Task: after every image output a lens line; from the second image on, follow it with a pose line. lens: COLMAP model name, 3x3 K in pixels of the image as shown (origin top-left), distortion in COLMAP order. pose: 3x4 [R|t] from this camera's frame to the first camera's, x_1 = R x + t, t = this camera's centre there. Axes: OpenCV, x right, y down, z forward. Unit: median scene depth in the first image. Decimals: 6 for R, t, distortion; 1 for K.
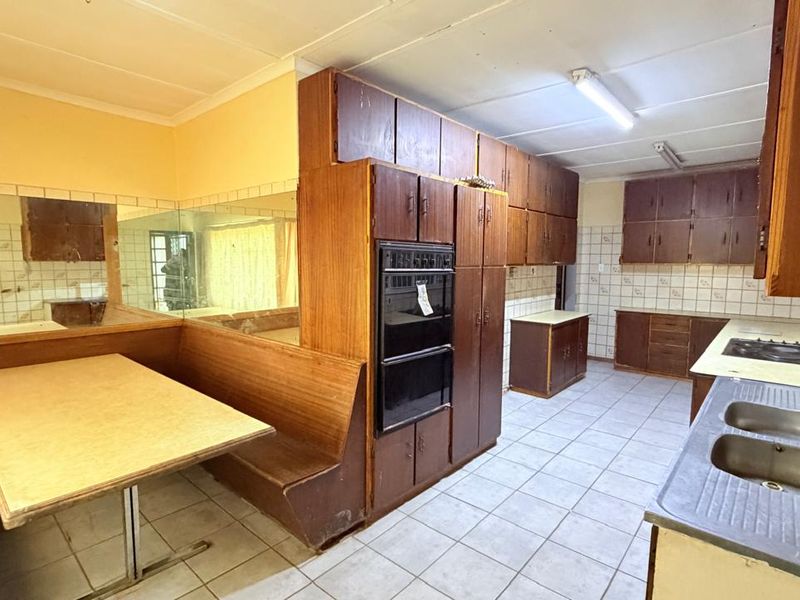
lens RADIAL K [[423.2, 0, 397.4], [0, 423.2, 297.5], [0, 0, 1]] dist [-0.000179, 0.000469]
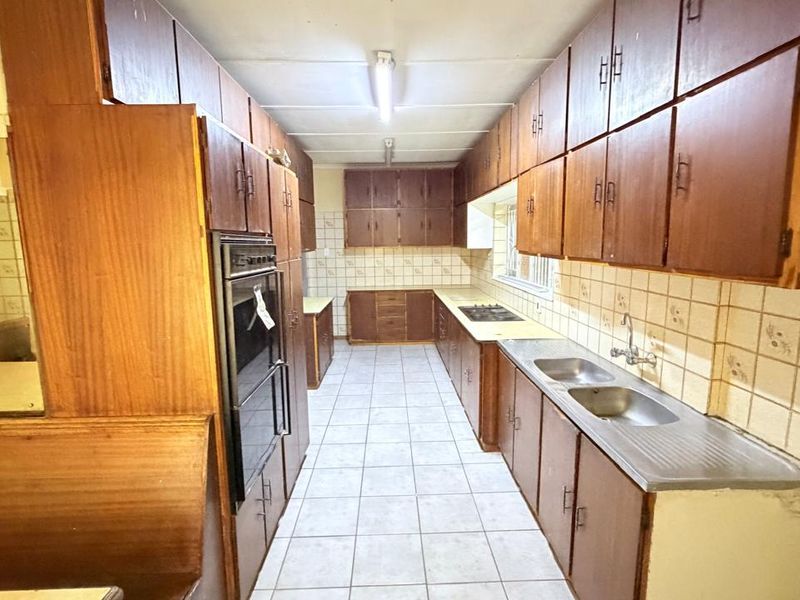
lens RADIAL K [[423.2, 0, 397.4], [0, 423.2, 297.5], [0, 0, 1]] dist [-0.000179, 0.000469]
pose [[0.734415, -0.108636, 0.669950, -0.217929], [0.079747, 0.994081, 0.073774, -0.043733], [-0.674000, -0.000754, 0.738731, 0.225957]]
